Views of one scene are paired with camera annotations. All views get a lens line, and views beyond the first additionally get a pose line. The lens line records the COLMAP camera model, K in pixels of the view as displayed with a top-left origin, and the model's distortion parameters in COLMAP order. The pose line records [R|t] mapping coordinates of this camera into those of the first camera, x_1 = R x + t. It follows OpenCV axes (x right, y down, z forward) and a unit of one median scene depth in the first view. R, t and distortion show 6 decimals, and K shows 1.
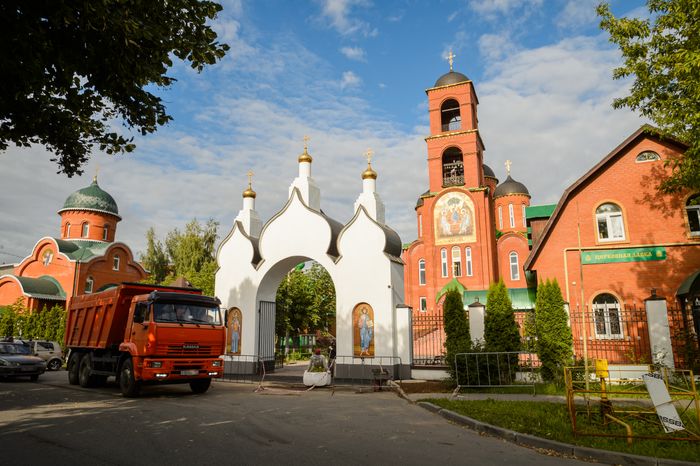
lens RADIAL K [[471.7, 0, 338.7], [0, 471.7, 235.8], [0, 0, 1]] dist [-0.045405, 0.008510]
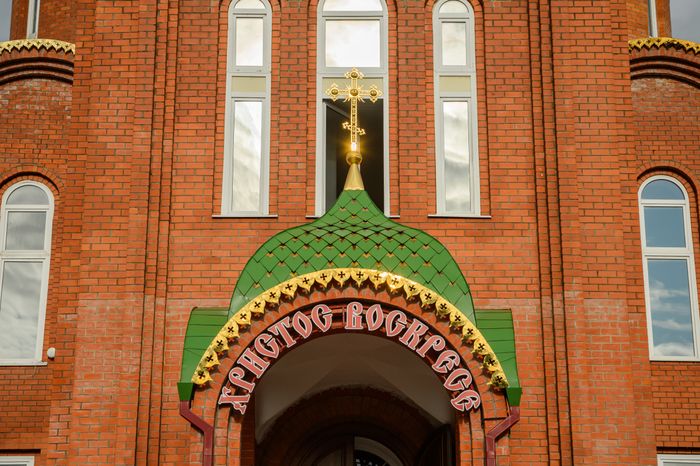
lens RADIAL K [[1450.9, 0, 344.9], [0, 1450.9, 229.5], [0, 0, 1]] dist [0.157023, 0.000000]
pose [[0.906768, 0.148254, 0.394706, 0.110015], [-0.085331, 0.981298, -0.172549, 0.147426], [-0.412905, 0.122781, 0.902460, 0.670342]]
